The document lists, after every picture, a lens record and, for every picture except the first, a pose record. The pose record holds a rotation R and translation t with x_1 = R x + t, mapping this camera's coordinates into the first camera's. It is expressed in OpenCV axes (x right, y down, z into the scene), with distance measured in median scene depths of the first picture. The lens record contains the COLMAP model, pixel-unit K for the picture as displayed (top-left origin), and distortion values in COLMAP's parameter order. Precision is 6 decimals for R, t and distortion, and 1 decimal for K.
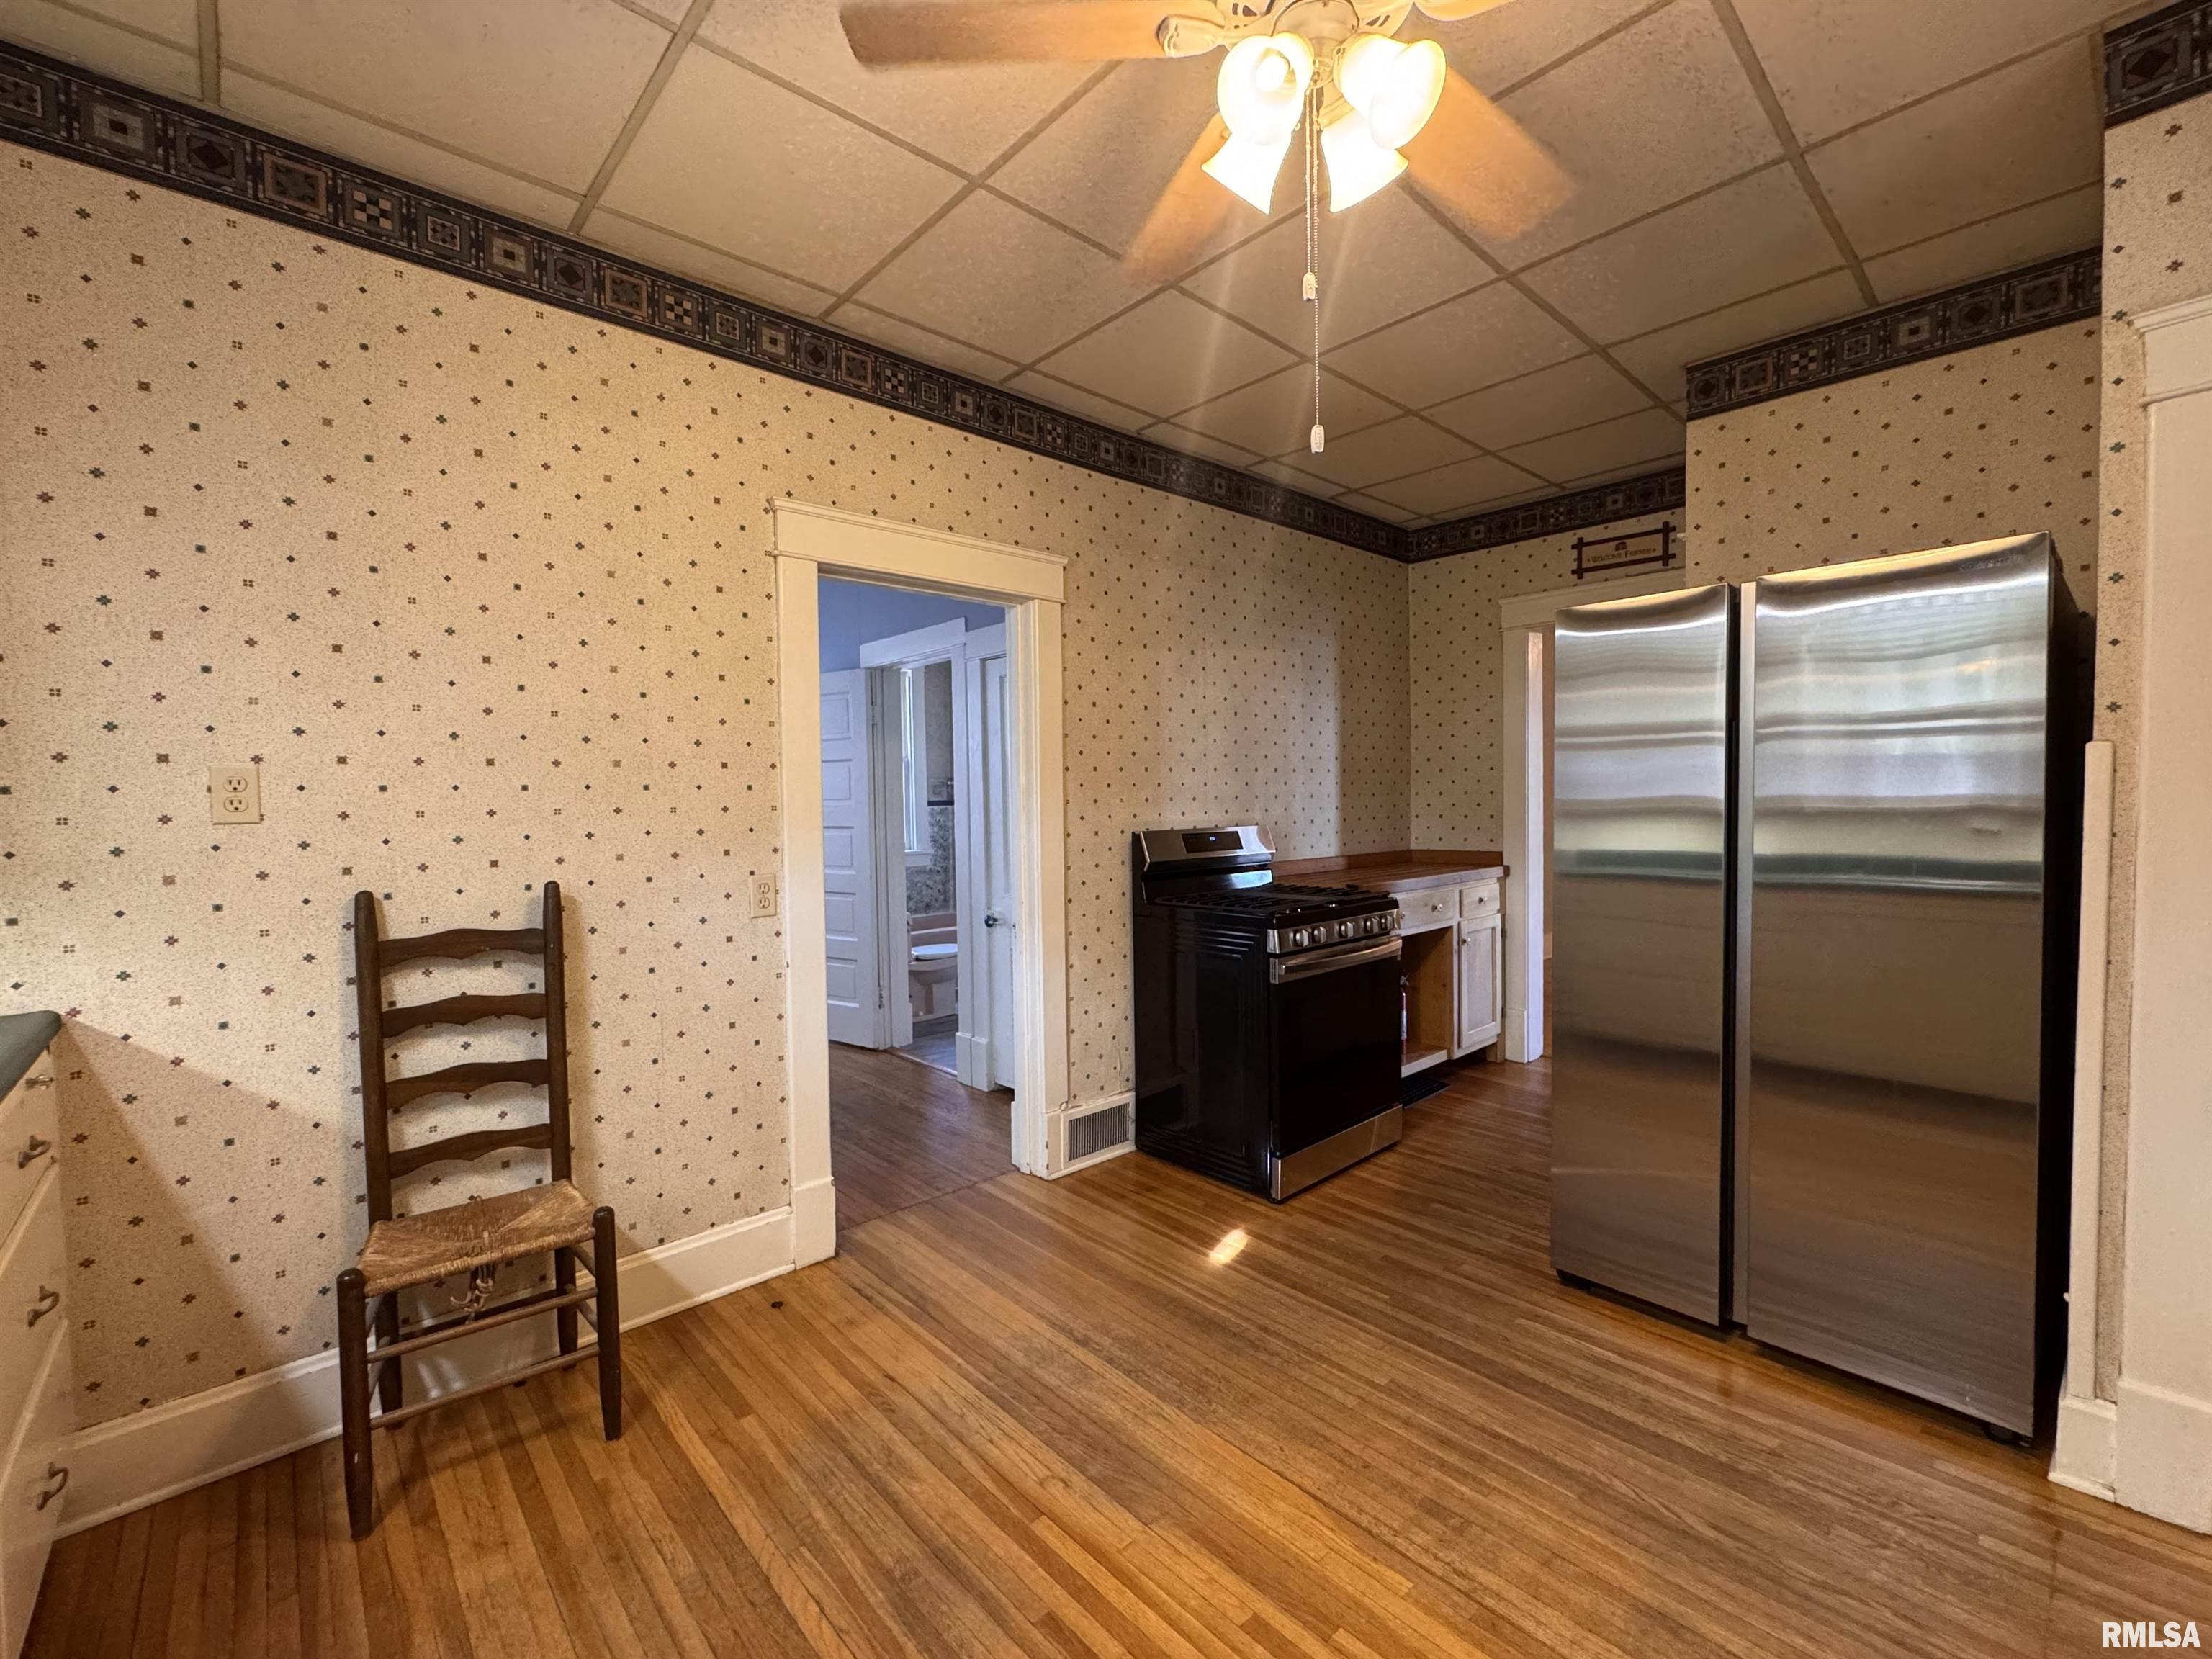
lens RADIAL K [[937.4, 0, 1106.0], [0, 937.4, 829.5], [0, 0, 1]] dist [-0.001047, -0.000082]
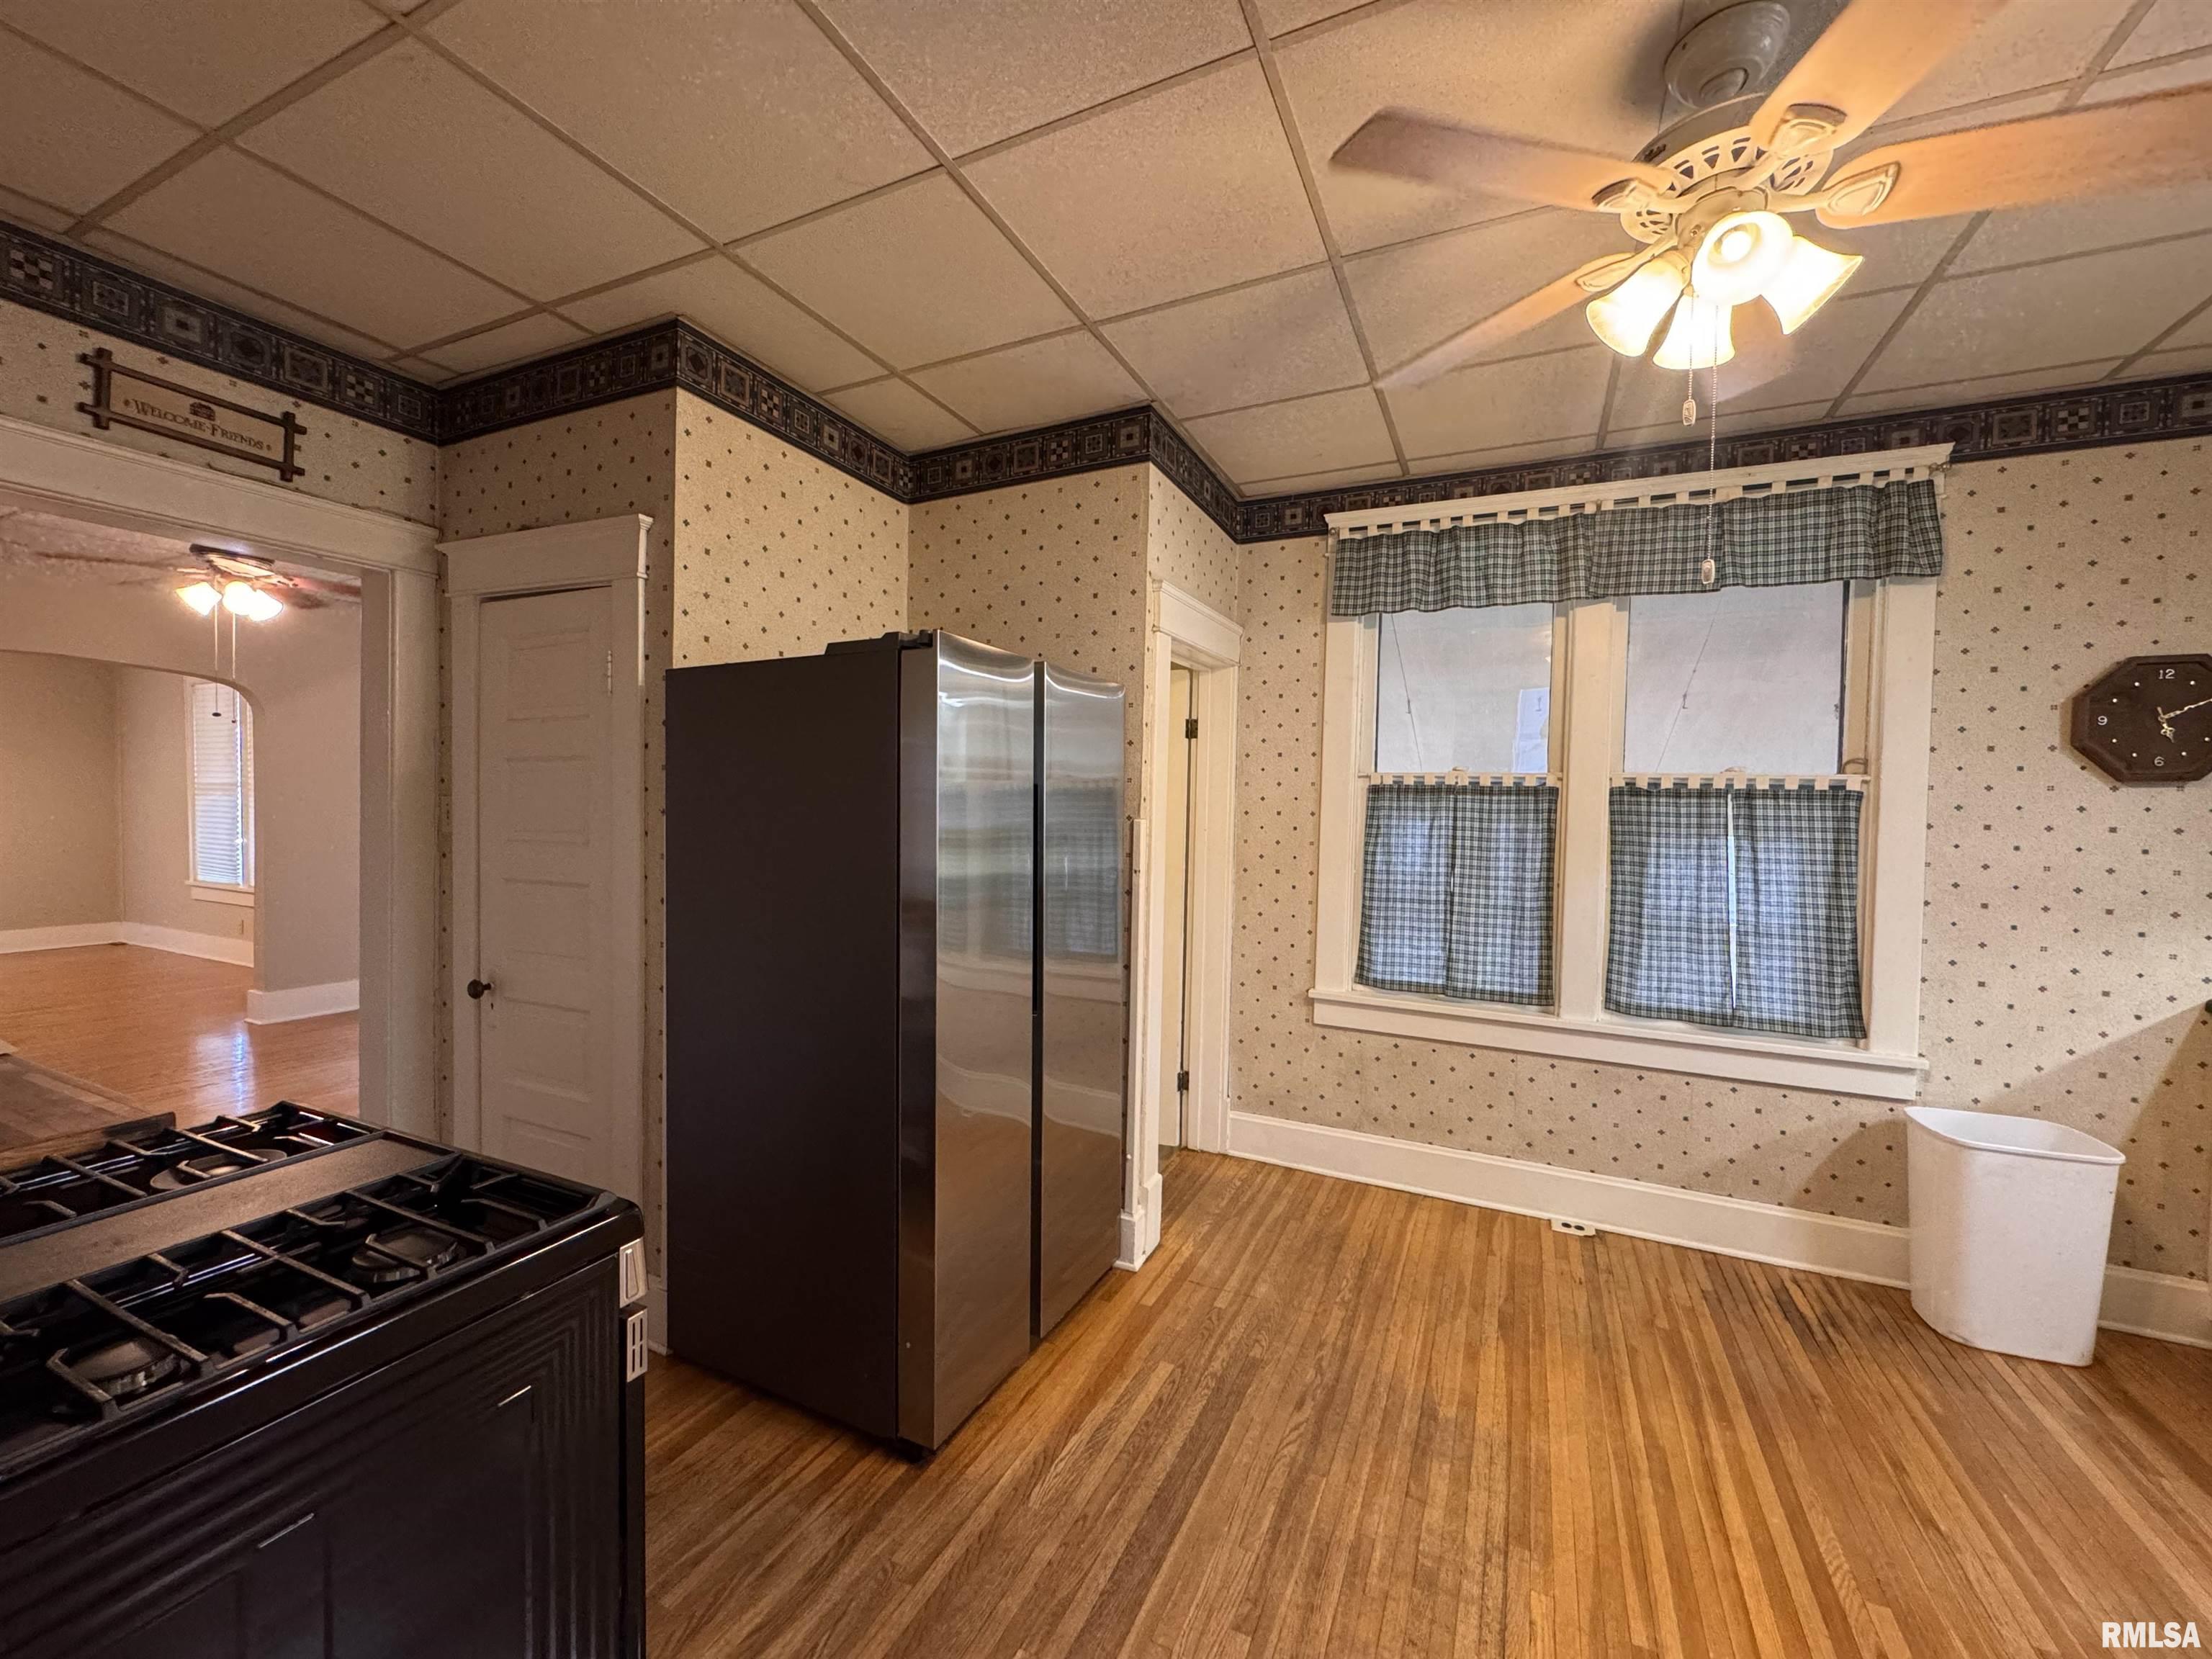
lens RADIAL K [[885.9, 0, 1106.0], [0, 885.9, 829.5], [0, 0, 1]] dist [-0.000905, 0.000228]
pose [[-0.378139, -0.017399, 0.925585, -0.333499], [0.018071, 0.999494, 0.026171, -0.100407], [-0.925572, 0.026623, -0.377634, 1.402218]]
